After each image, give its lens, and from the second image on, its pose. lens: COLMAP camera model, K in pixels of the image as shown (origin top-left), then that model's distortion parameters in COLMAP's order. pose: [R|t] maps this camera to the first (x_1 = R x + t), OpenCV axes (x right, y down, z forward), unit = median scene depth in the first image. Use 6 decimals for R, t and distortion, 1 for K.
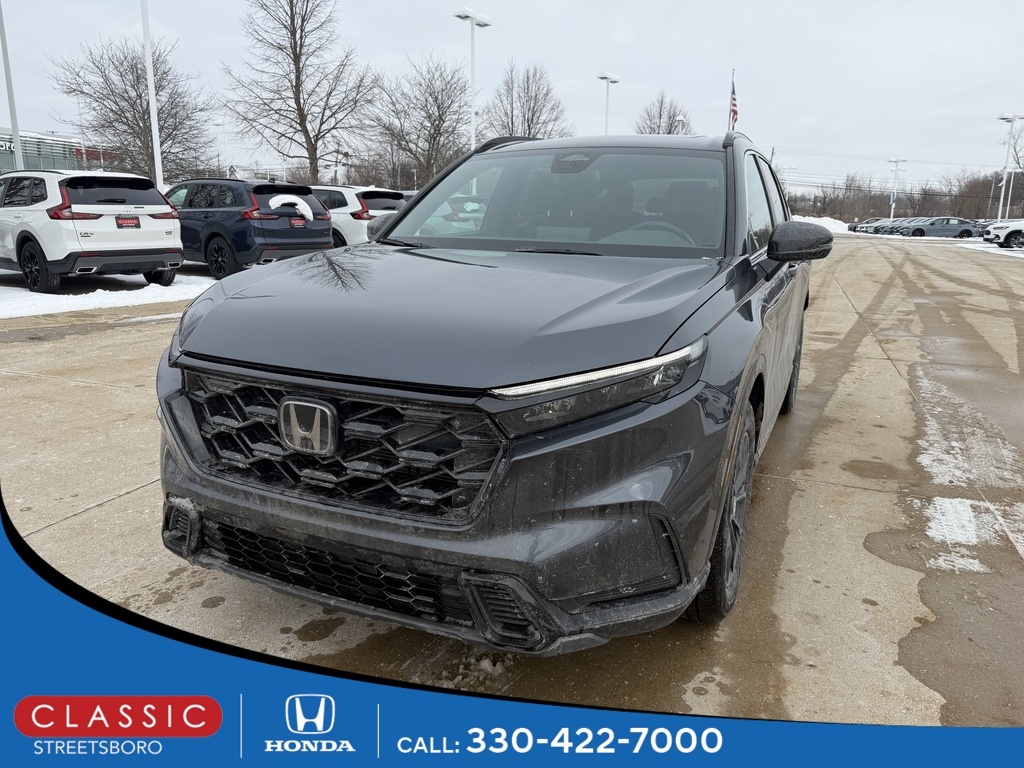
lens RADIAL K [[731.5, 0, 519.2], [0, 731.5, 384.2], [0, 0, 1]] dist [0.017288, -0.032784]
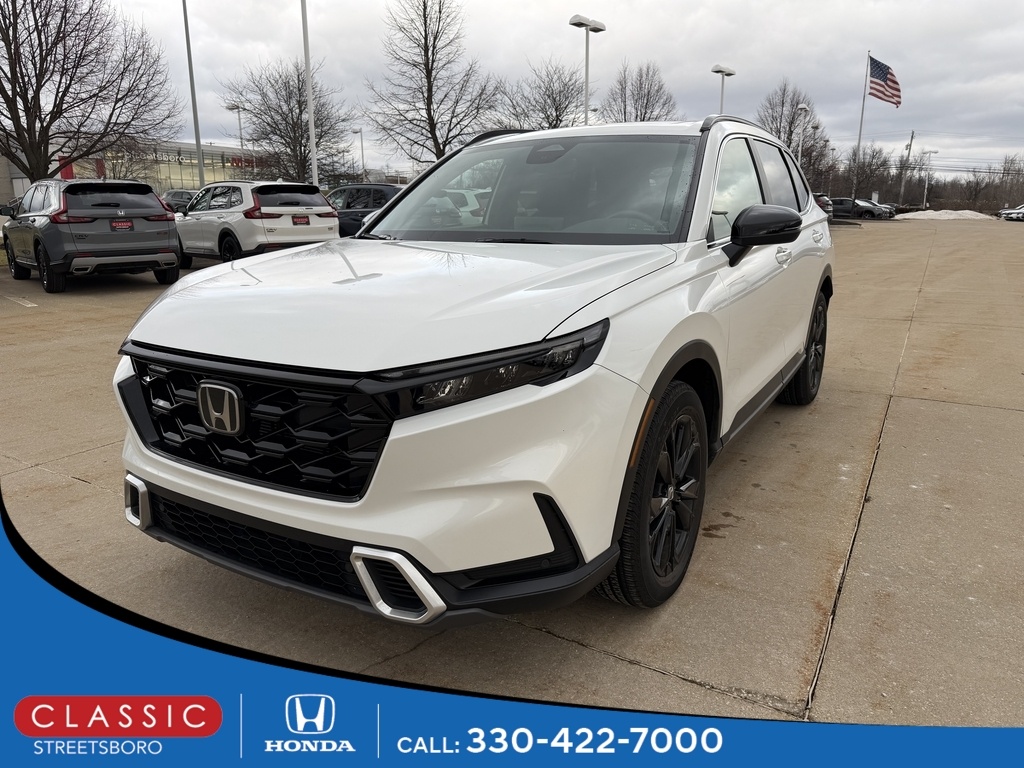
lens RADIAL K [[731.5, 0, 509.7], [0, 731.5, 384.7], [0, 0, 1]] dist [0.017288, -0.032784]
pose [[0.984839, 0.018320, -0.172502, 0.014453], [-0.017208, 0.999820, 0.007942, 0.014841], [0.172616, -0.004853, 0.984977, -0.059007]]
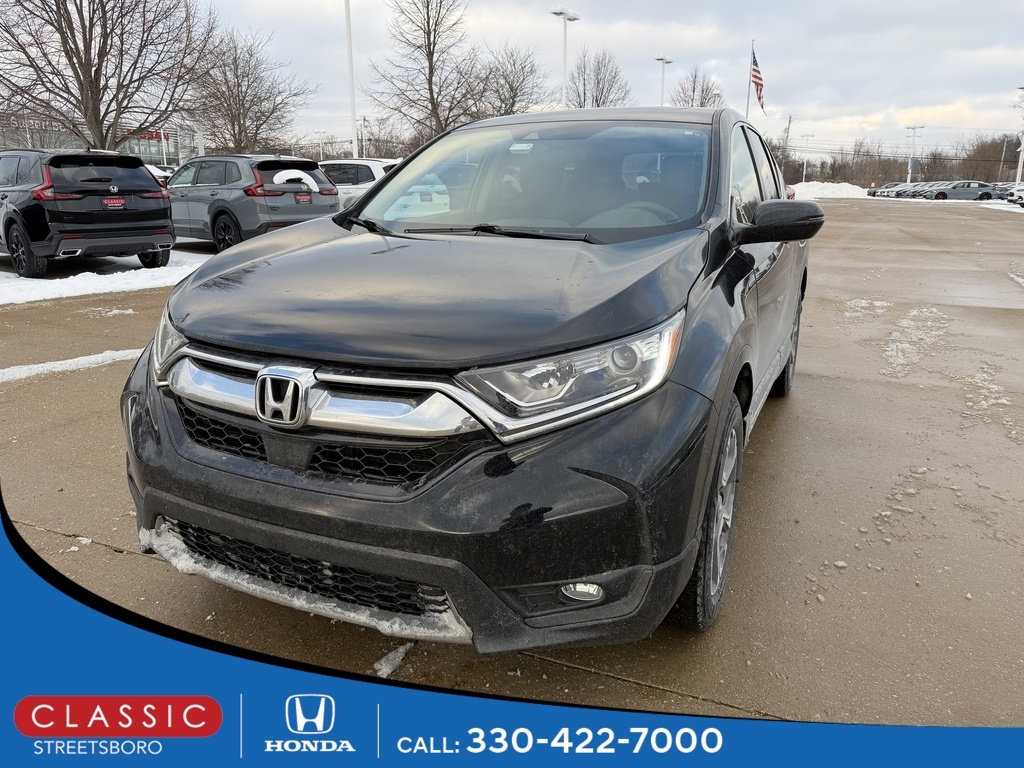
lens RADIAL K [[731.5, 0, 514.3], [0, 731.5, 374.5], [0, 0, 1]] dist [0.017288, -0.032784]
pose [[0.999841, -0.014181, -0.010825, -0.111026], [0.014445, 0.999590, 0.024711, 0.029170], [0.010470, -0.024864, 0.999636, -0.131853]]
